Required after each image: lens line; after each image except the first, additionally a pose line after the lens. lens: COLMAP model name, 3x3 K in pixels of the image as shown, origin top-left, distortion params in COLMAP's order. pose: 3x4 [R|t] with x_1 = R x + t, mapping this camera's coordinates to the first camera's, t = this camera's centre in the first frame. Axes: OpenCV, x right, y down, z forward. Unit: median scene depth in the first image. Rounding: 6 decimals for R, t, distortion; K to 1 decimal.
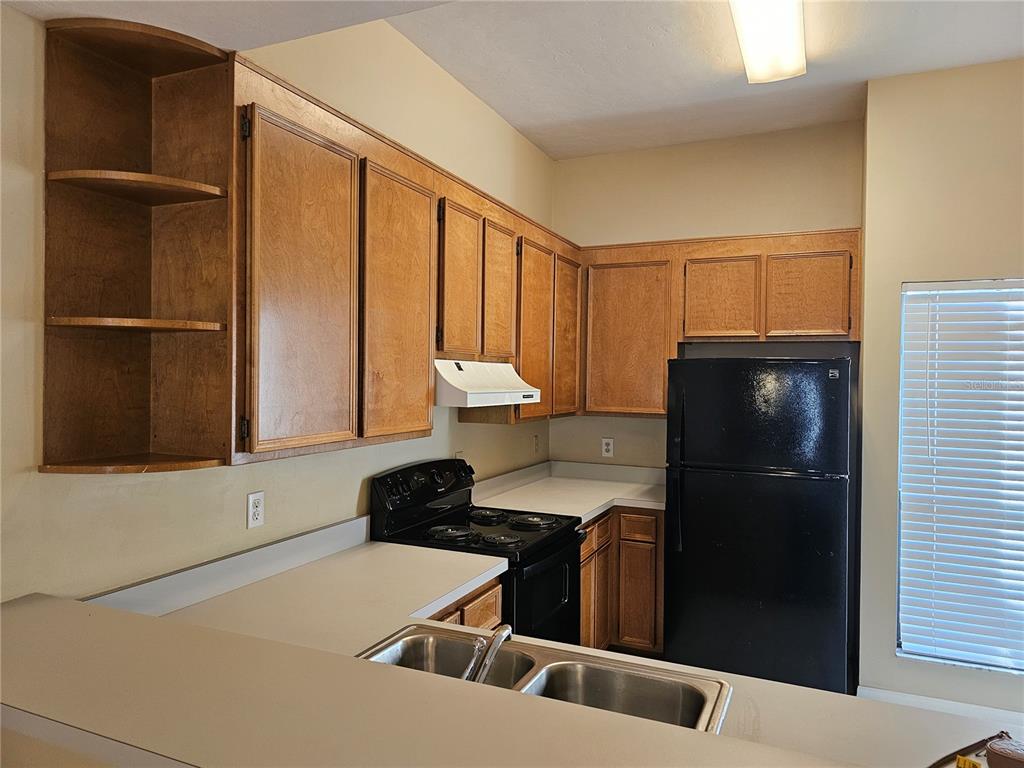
lens RADIAL K [[690.3, 0, 512.5], [0, 690.3, 377.7], [0, 0, 1]] dist [0.081257, -0.074084]
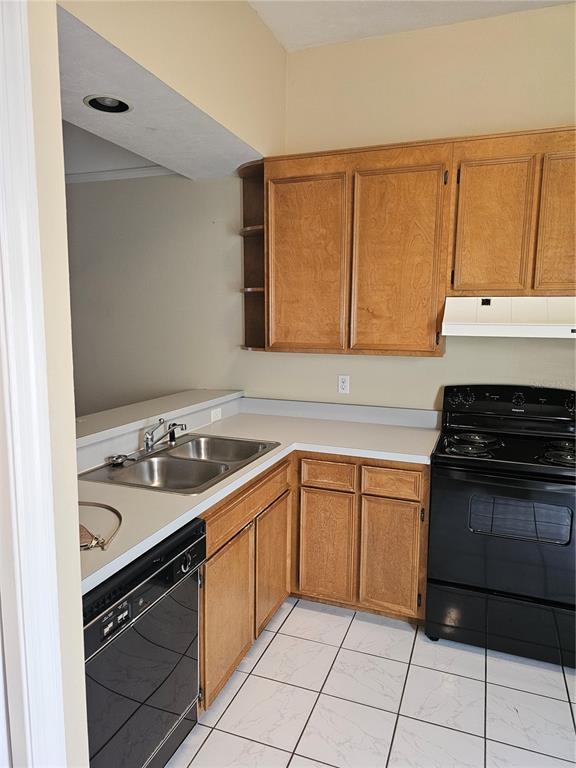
lens RADIAL K [[517.7, 0, 296.3], [0, 517.7, 380.3], [0, 0, 1]] dist [0.081257, -0.074084]
pose [[0.069213, 0.110989, -0.991409, 0.719350], [-0.010740, 0.993817, 0.110509, 0.018934], [0.997544, 0.002999, 0.069977, 0.559117]]
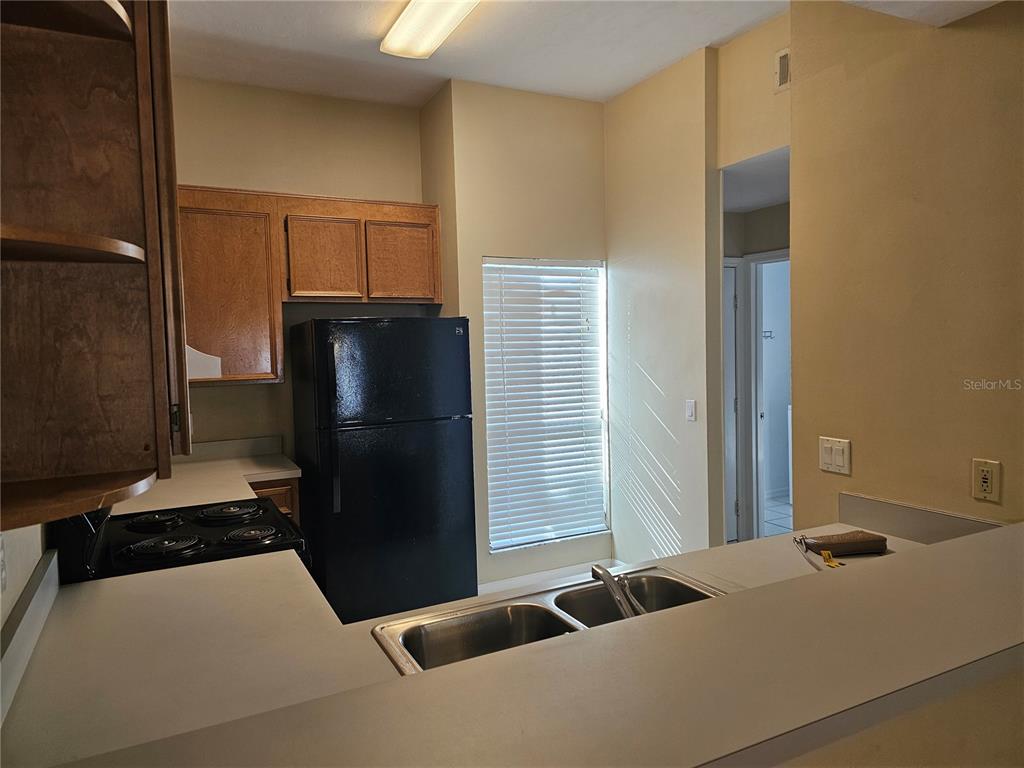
lens RADIAL K [[690.3, 0, 512.5], [0, 690.3, 377.7], [0, 0, 1]] dist [0.081257, -0.074084]
pose [[0.626412, -0.069589, 0.776380, -0.395086], [0.032572, 0.997474, 0.063126, 0.002784], [-0.778811, -0.014255, 0.627096, 0.203188]]
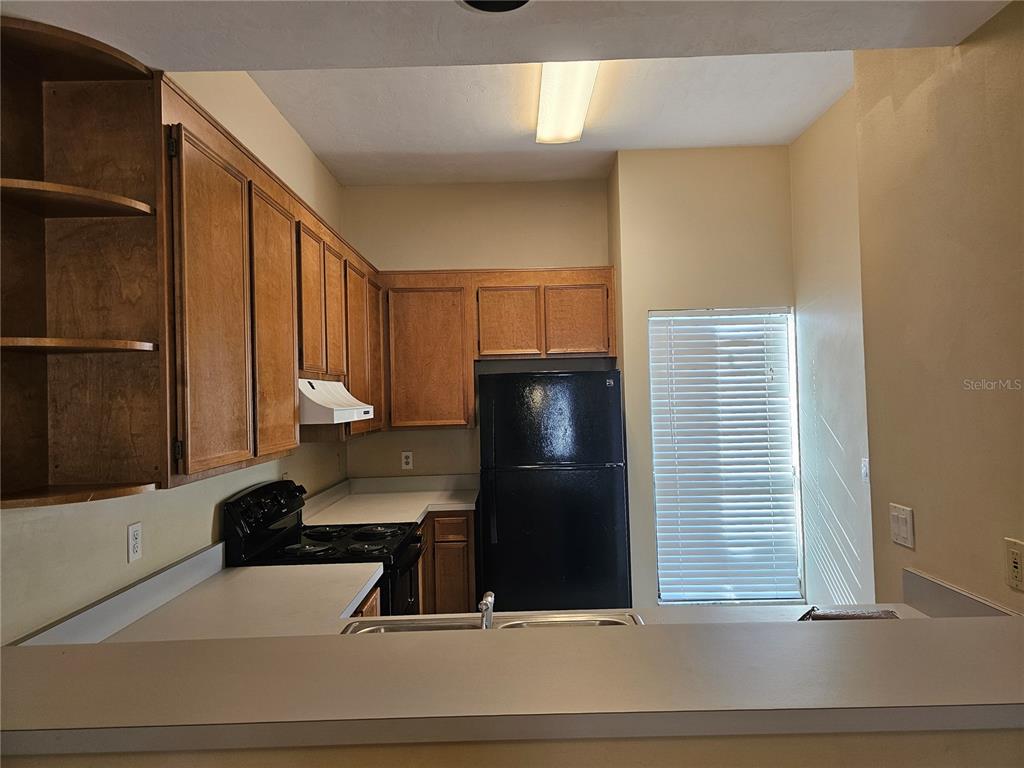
lens RADIAL K [[690.3, 0, 512.5], [0, 690.3, 377.7], [0, 0, 1]] dist [0.081257, -0.074084]
pose [[0.913206, -0.025969, 0.406671, -0.202737], [0.038585, 0.998994, -0.022852, 0.006843], [-0.405668, 0.036560, 0.913289, -0.054680]]
